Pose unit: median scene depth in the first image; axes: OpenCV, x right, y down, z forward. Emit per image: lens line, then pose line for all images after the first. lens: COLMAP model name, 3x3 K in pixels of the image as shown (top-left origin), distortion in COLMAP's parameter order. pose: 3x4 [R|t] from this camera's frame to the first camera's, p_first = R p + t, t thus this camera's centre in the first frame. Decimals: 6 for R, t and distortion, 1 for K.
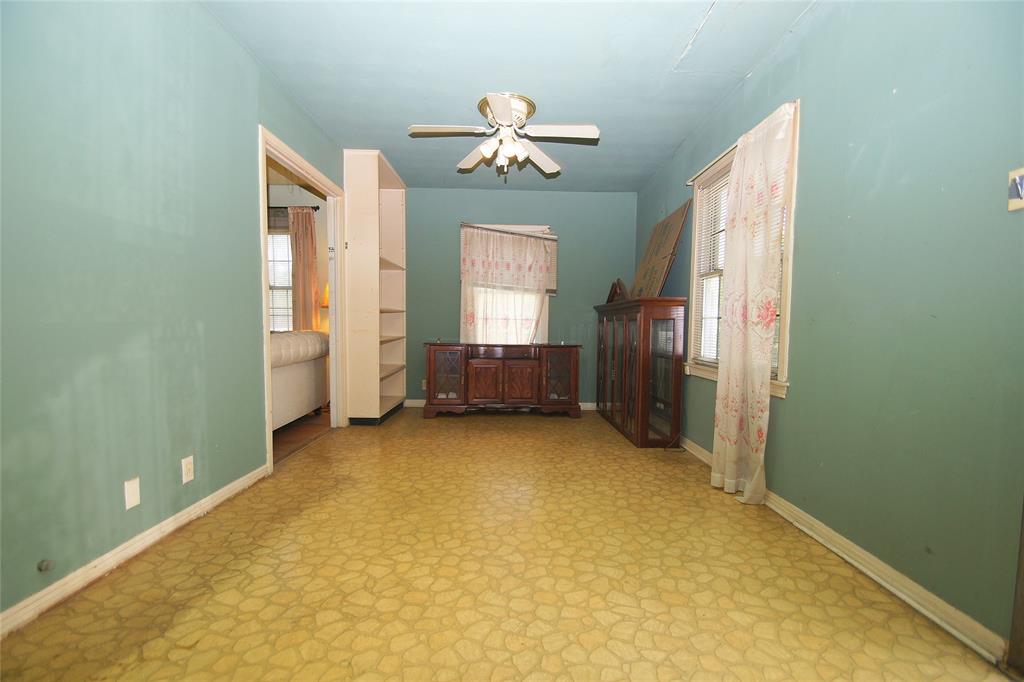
lens RADIAL K [[452.5, 0, 518.0], [0, 452.5, 356.7], [0, 0, 1]] dist [0.017718, -0.020338]
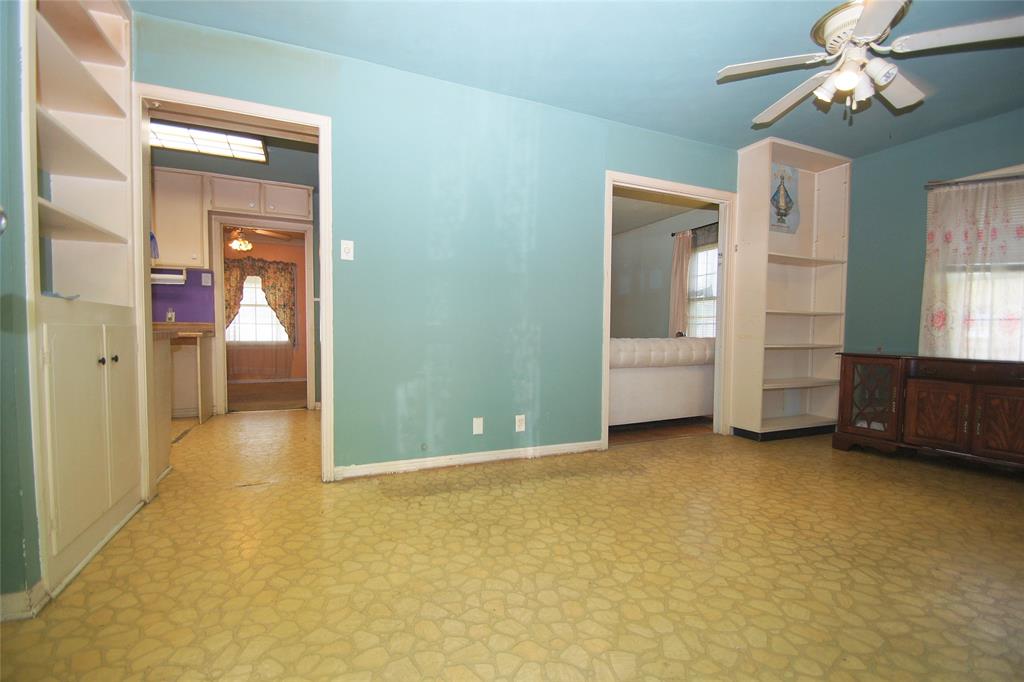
lens RADIAL K [[452.5, 0, 518.0], [0, 452.5, 356.7], [0, 0, 1]] dist [0.017718, -0.020338]
pose [[0.391227, 0.035992, -0.919590, 0.490274], [-0.065153, 0.997811, 0.011335, 0.006624], [0.917985, 0.055479, 0.392715, 0.288377]]
